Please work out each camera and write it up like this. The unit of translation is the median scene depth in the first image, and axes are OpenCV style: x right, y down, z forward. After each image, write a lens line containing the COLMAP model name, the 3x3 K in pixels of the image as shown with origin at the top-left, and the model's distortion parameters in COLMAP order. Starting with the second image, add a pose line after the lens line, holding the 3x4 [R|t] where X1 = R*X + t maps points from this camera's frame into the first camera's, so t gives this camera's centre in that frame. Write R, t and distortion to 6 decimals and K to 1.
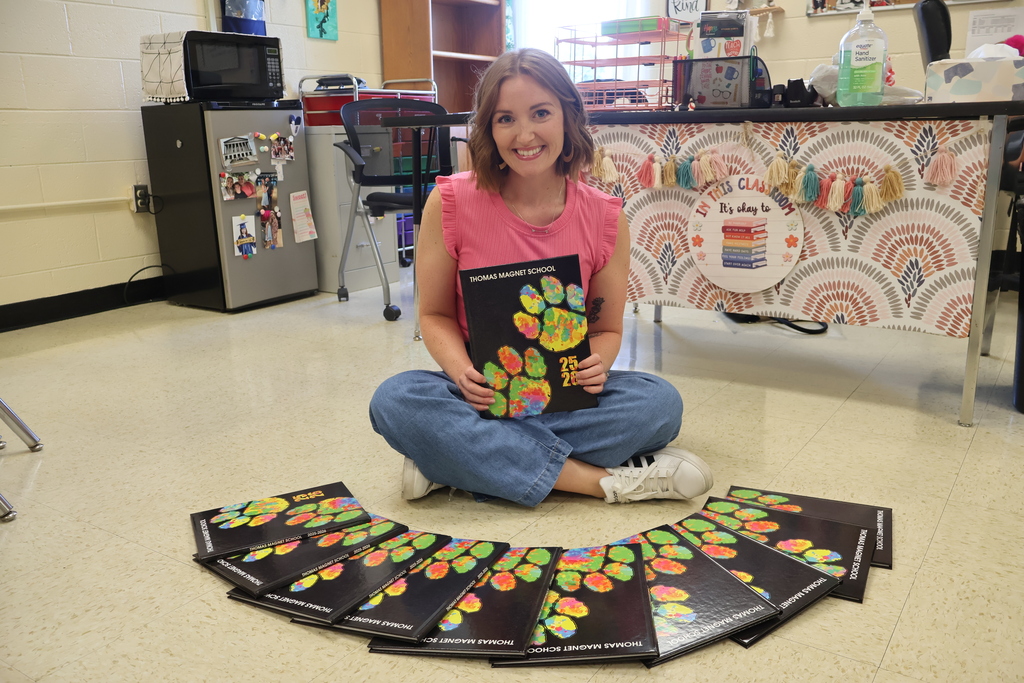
lens RADIAL K [[857.0, 0, 516.3], [0, 857.0, 339.9], [0, 0, 1]] dist [-0.002456, 0.000434]
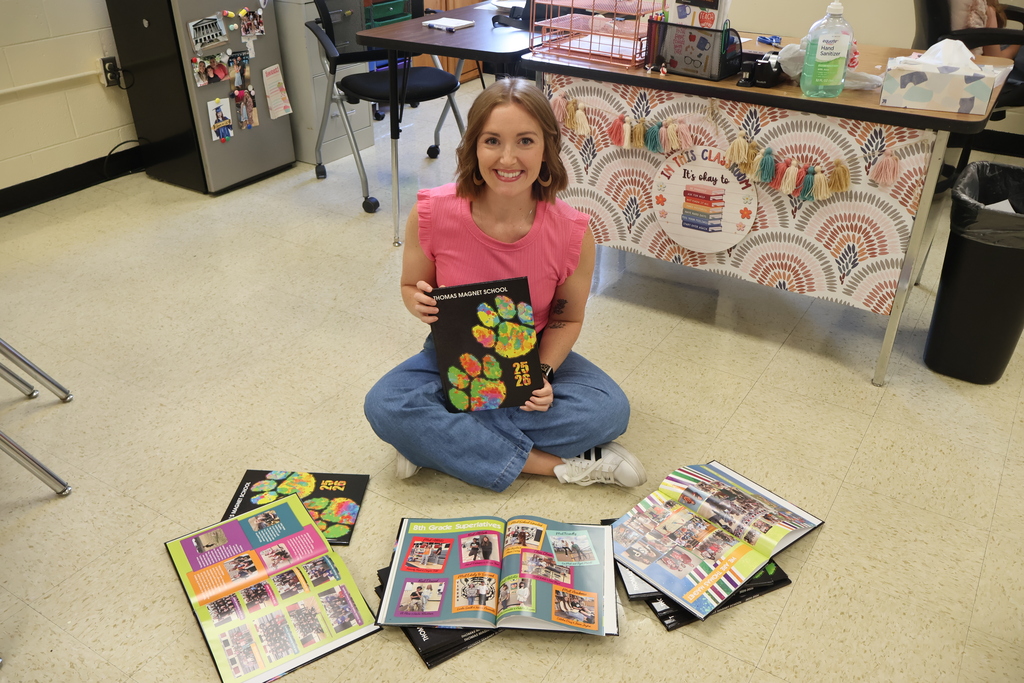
lens RADIAL K [[859.4, 0, 512.0], [0, 859.4, 341.5], [0, 0, 1]] dist [-0.003076, 0.001752]
pose [[0.999457, 0.009722, 0.031468, -0.006873], [-0.018202, 0.959319, 0.281737, -0.257604], [-0.027449, -0.282157, 0.958975, -0.080315]]
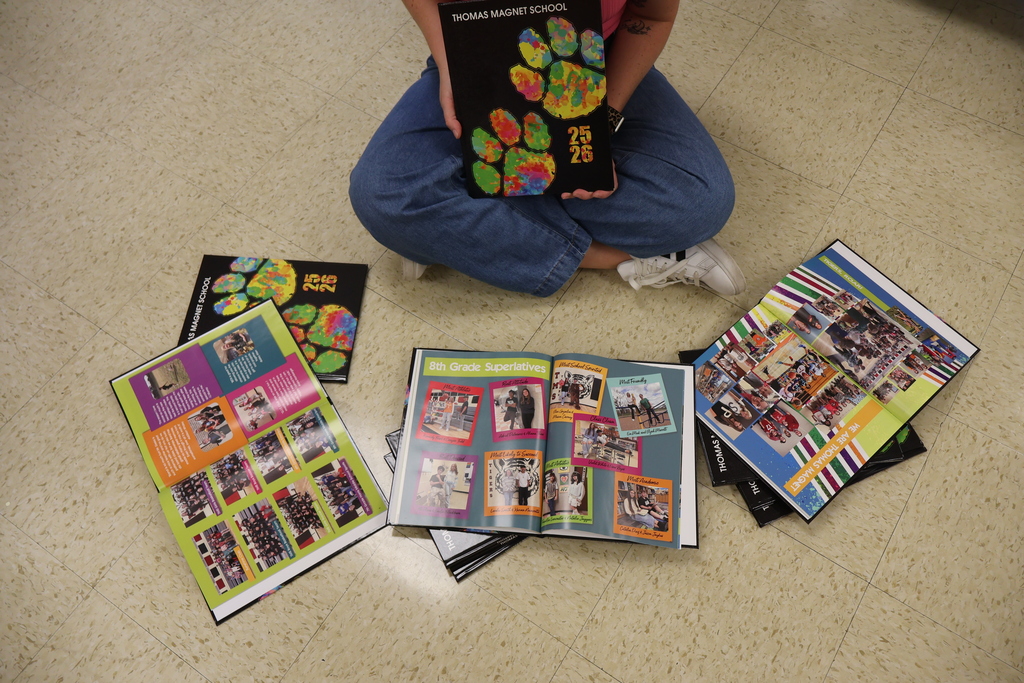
lens RADIAL K [[859.4, 0, 512.0], [0, 859.4, 341.5], [0, 0, 1]] dist [-0.003076, 0.001752]
pose [[0.999999, -0.000255, 0.001324, -0.015038], [-0.000819, 0.665112, 0.746743, -0.329163], [-0.001071, -0.746743, 0.665112, 0.265435]]
